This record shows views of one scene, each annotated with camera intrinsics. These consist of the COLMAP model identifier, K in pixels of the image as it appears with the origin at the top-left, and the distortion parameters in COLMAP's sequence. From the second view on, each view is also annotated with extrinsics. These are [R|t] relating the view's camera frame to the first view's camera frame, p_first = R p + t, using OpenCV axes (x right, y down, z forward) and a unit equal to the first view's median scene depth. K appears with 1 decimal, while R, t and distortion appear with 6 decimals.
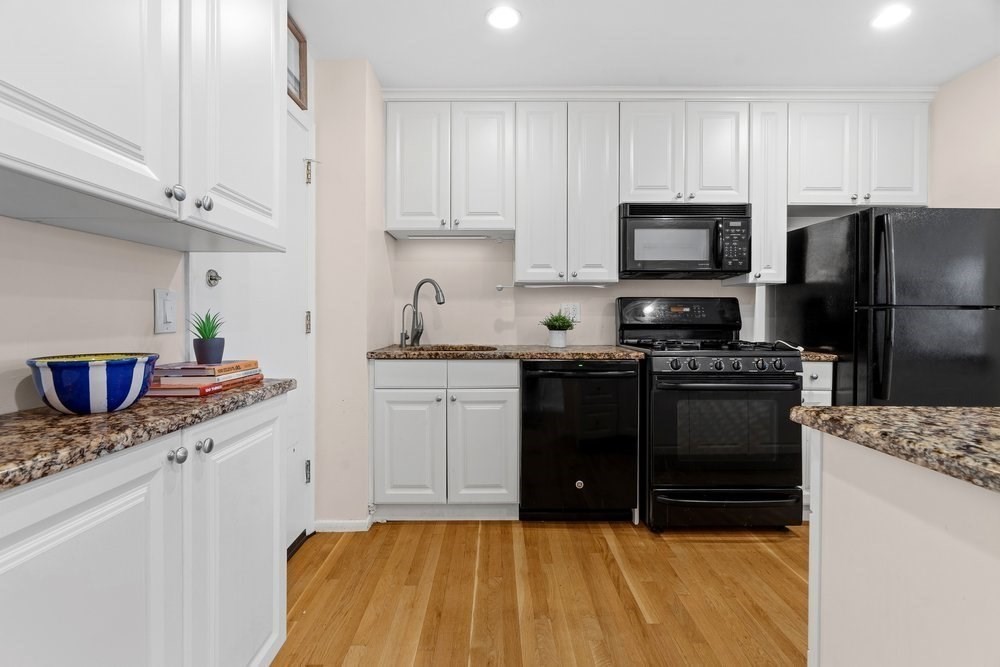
lens RADIAL K [[455.8, 0, 497.2], [0, 455.8, 318.5], [0, 0, 1]] dist [-0.002224, 0.000438]
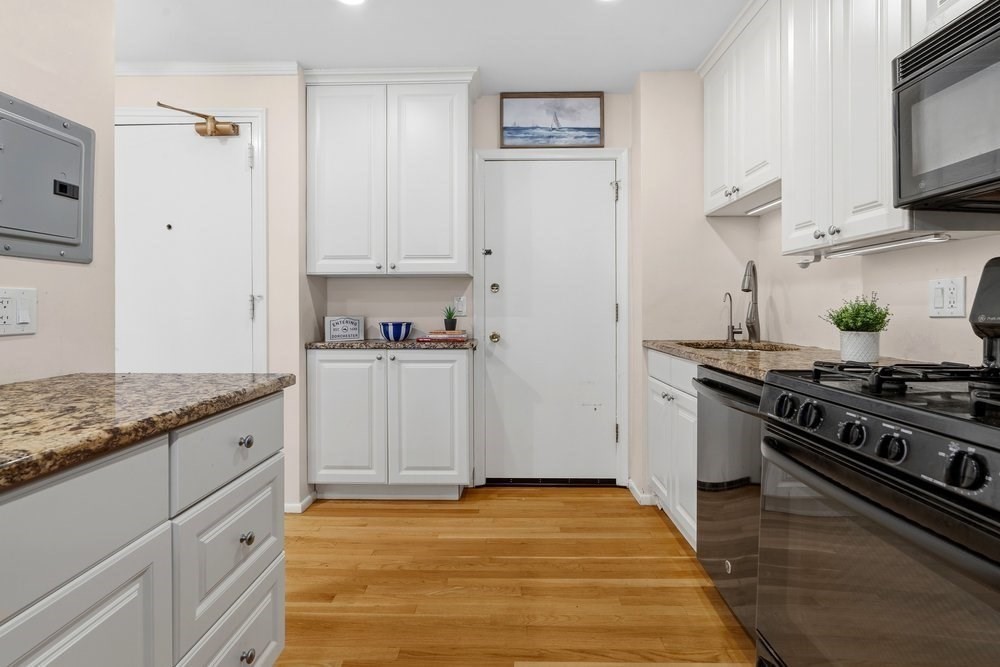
lens RADIAL K [[474.8, 0, 500.8], [0, 474.8, 306.9], [0, 0, 1]] dist [-0.003391, -0.000191]
pose [[-0.023584, -0.007230, -0.999696, 0.770104], [-0.002614, 0.999971, -0.007170, 0.001837], [0.999718, 0.002444, -0.023602, 0.620220]]
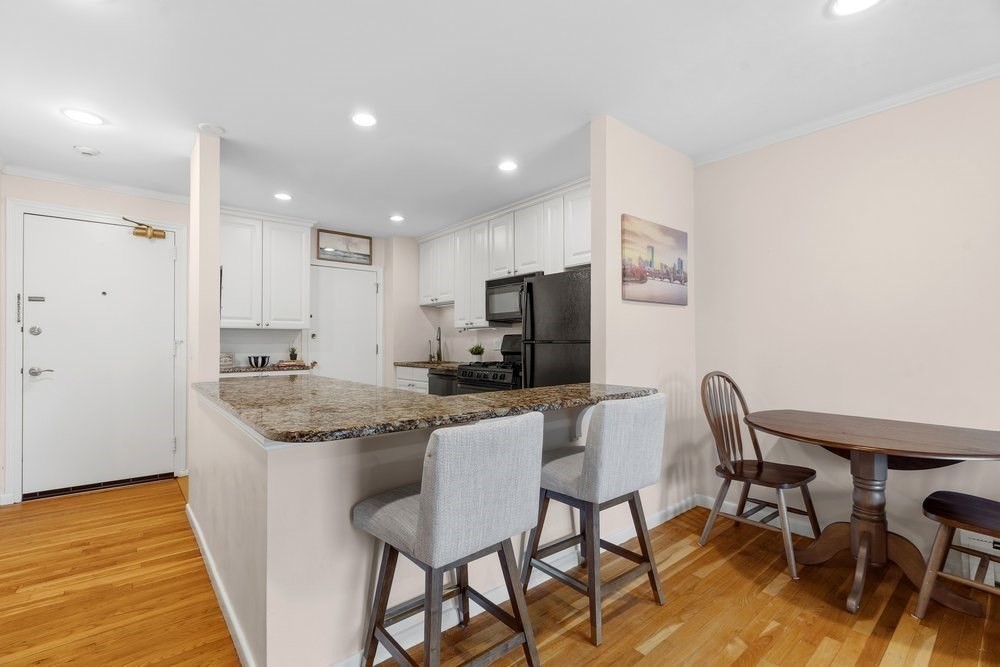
lens RADIAL K [[453.7, 0, 498.0], [0, 453.7, 340.2], [0, 0, 1]] dist [-0.000270, 0.000203]
pose [[0.643147, -0.010682, -0.765668, 1.630494], [0.001824, 0.999921, -0.012418, -0.008448], [0.765741, 0.006590, 0.643116, -0.064412]]
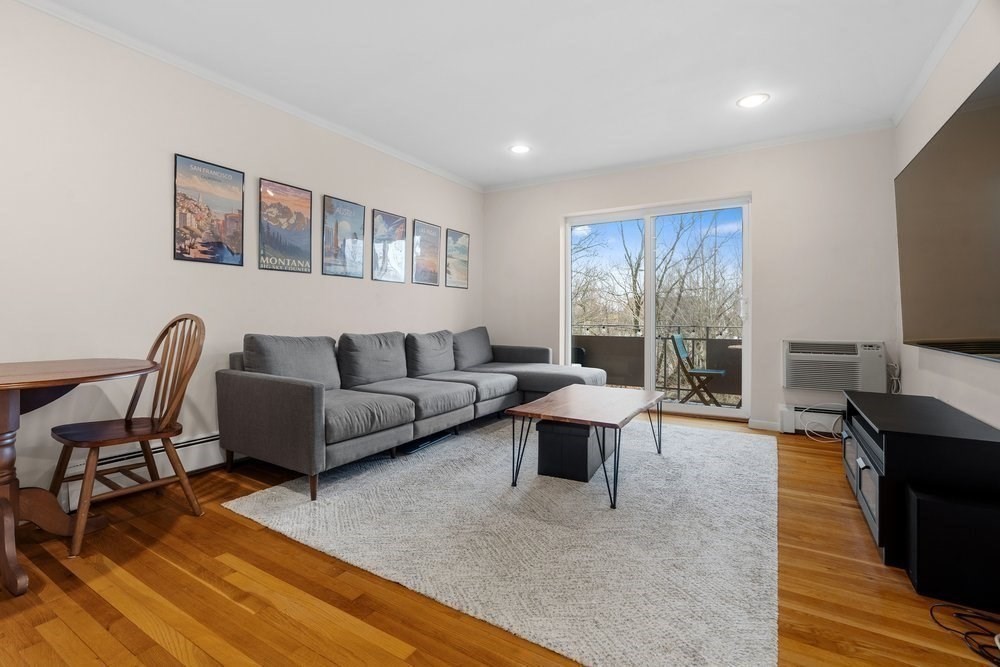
lens RADIAL K [[455.8, 0, 497.2], [0, 455.8, 318.5], [0, 0, 1]] dist [-0.002224, 0.000438]
pose [[0.526961, -0.009657, 0.849835, 1.239297], [0.004099, 0.999953, 0.008821, 0.064440], [-0.849880, -0.001165, 0.526976, 0.010782]]
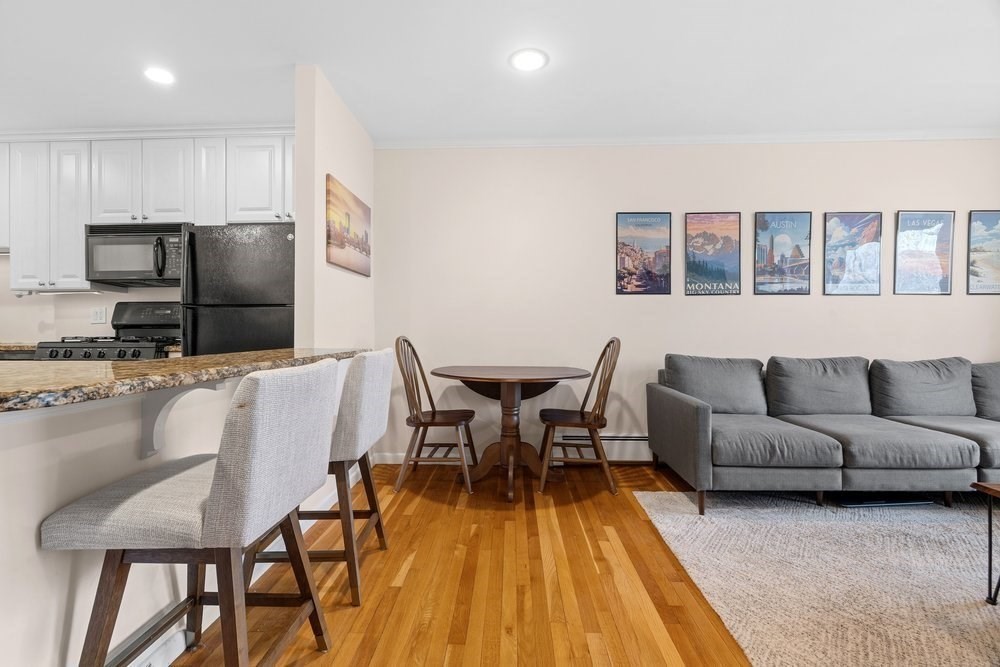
lens RADIAL K [[456.4, 0, 500.0], [0, 456.4, 333.5], [0, 0, 1]] dist [-0.001607, 0.000430]
pose [[0.999307, -0.008492, -0.036231, 1.439546], [0.008492, 0.999964, -0.000164, 0.048919], [0.036231, -0.000144, 0.999343, -0.180126]]
